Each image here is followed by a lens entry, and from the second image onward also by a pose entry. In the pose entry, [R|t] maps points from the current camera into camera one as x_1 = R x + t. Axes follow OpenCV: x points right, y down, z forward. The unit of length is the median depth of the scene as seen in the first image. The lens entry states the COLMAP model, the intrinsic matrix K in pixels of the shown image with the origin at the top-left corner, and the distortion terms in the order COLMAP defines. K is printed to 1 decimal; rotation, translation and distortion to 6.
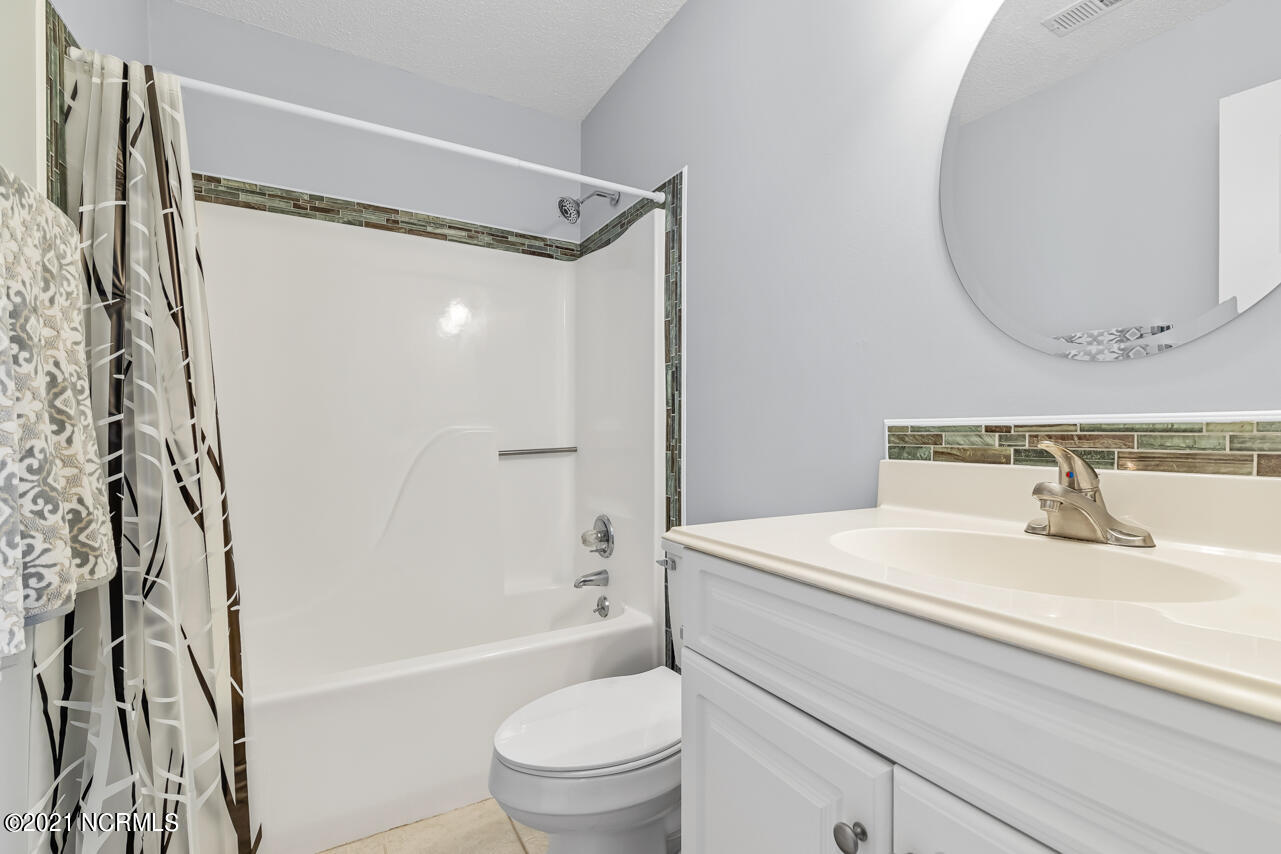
lens RADIAL K [[572.1, 0, 654.1], [0, 572.1, 429.5], [0, 0, 1]] dist [0.010429, -0.004605]
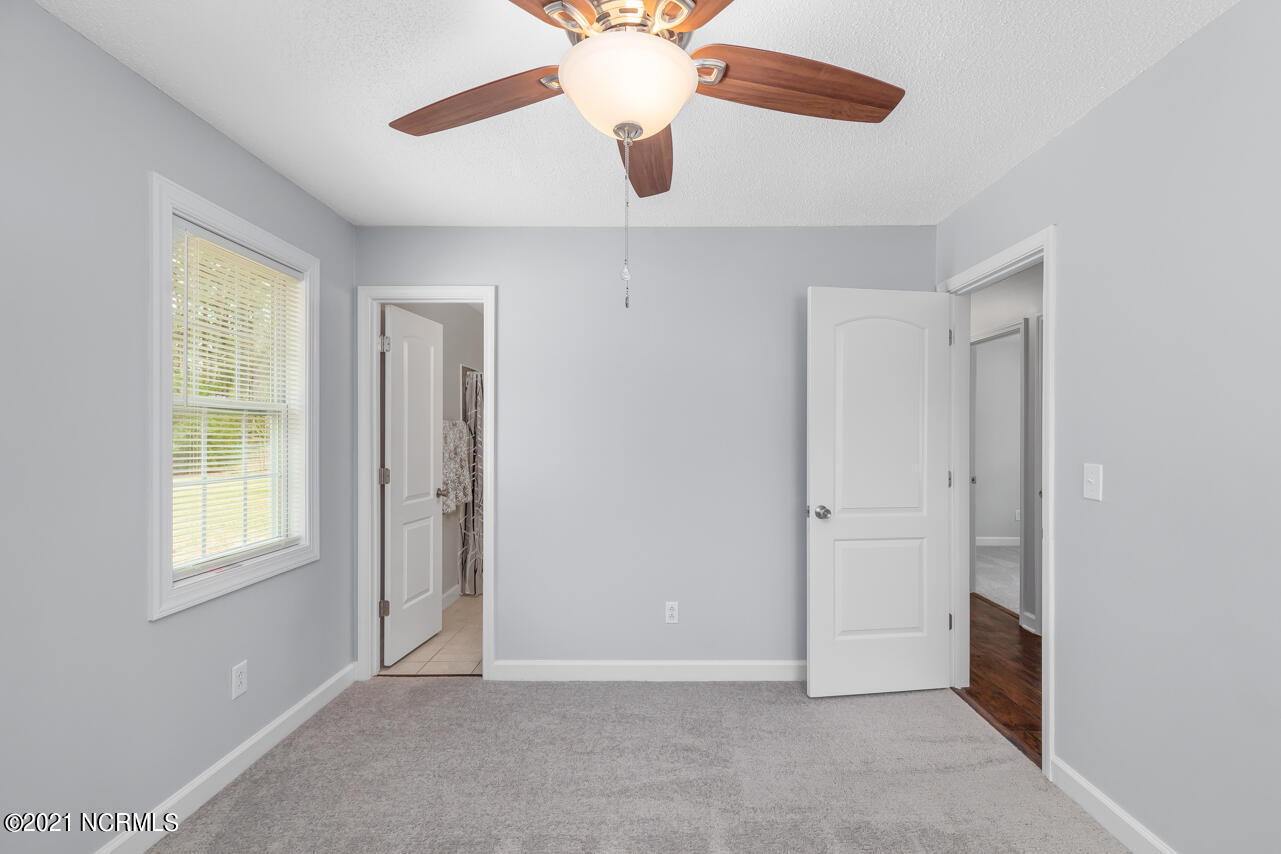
lens RADIAL K [[572.1, 0, 654.1], [0, 572.1, 429.5], [0, 0, 1]] dist [0.010429, -0.004605]
pose [[0.860753, -0.000378, -0.509024, 2.343808], [-0.002057, 0.999989, -0.004221, -0.262887], [0.509019, 0.004680, 0.860742, -1.940866]]
